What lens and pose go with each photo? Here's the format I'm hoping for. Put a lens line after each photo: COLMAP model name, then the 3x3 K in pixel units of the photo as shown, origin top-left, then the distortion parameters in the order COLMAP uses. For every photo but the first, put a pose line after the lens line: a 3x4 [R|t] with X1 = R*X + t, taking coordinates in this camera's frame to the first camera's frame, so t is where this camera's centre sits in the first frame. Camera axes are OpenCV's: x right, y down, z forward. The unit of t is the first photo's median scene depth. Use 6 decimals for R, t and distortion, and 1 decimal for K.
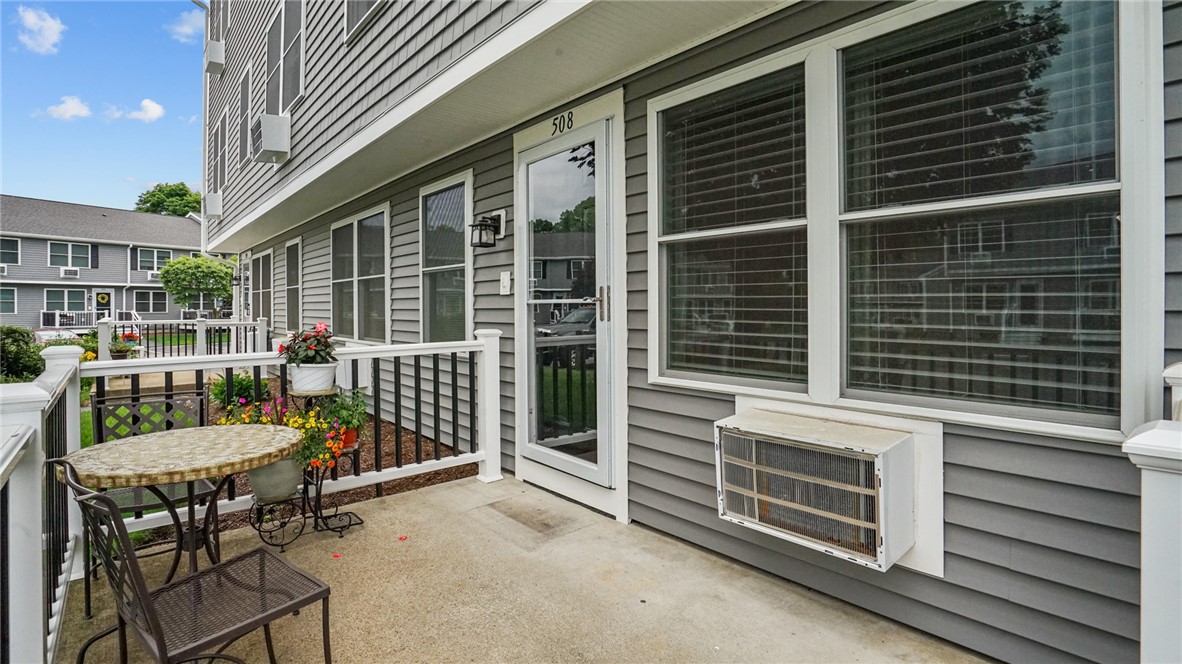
lens RADIAL K [[559.0, 0, 608.4], [0, 559.0, 308.3], [0, 0, 1]] dist [-0.052761, -0.000029]
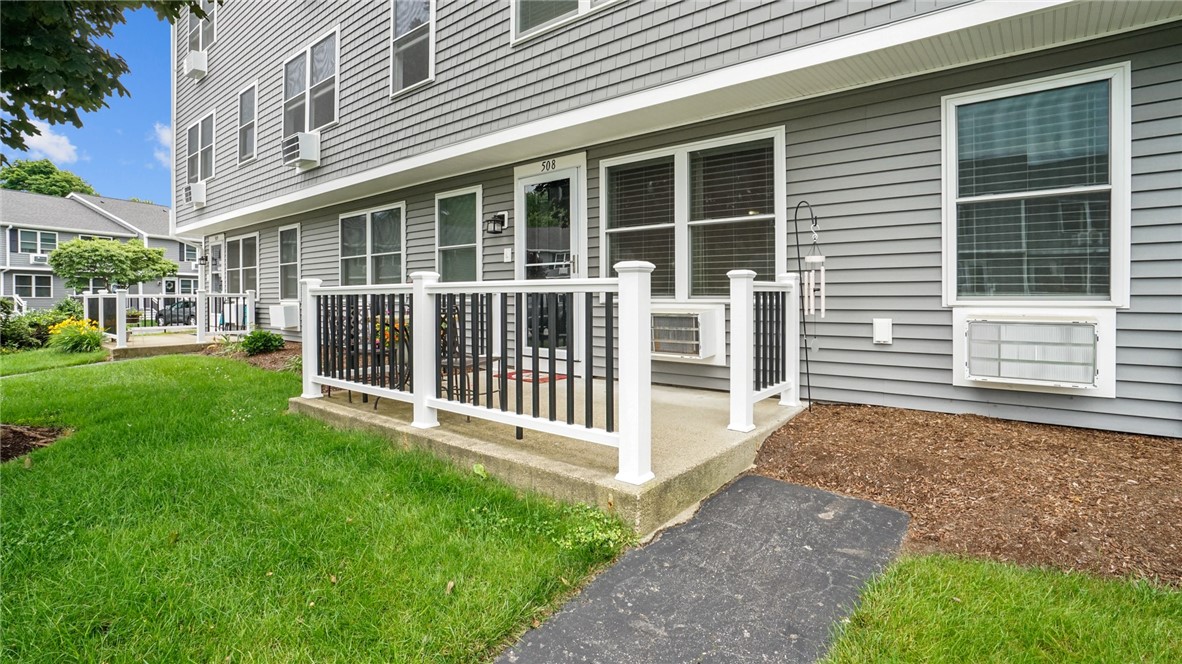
lens RADIAL K [[554.3, 0, 591.7], [0, 554.3, 302.5], [0, 0, 1]] dist [-0.061787, 0.021916]
pose [[0.988035, 0.000306, 0.154230, -0.194564], [-0.001218, 0.999982, 0.005821, 0.089416], [-0.154225, -0.005939, 0.988018, -0.701970]]
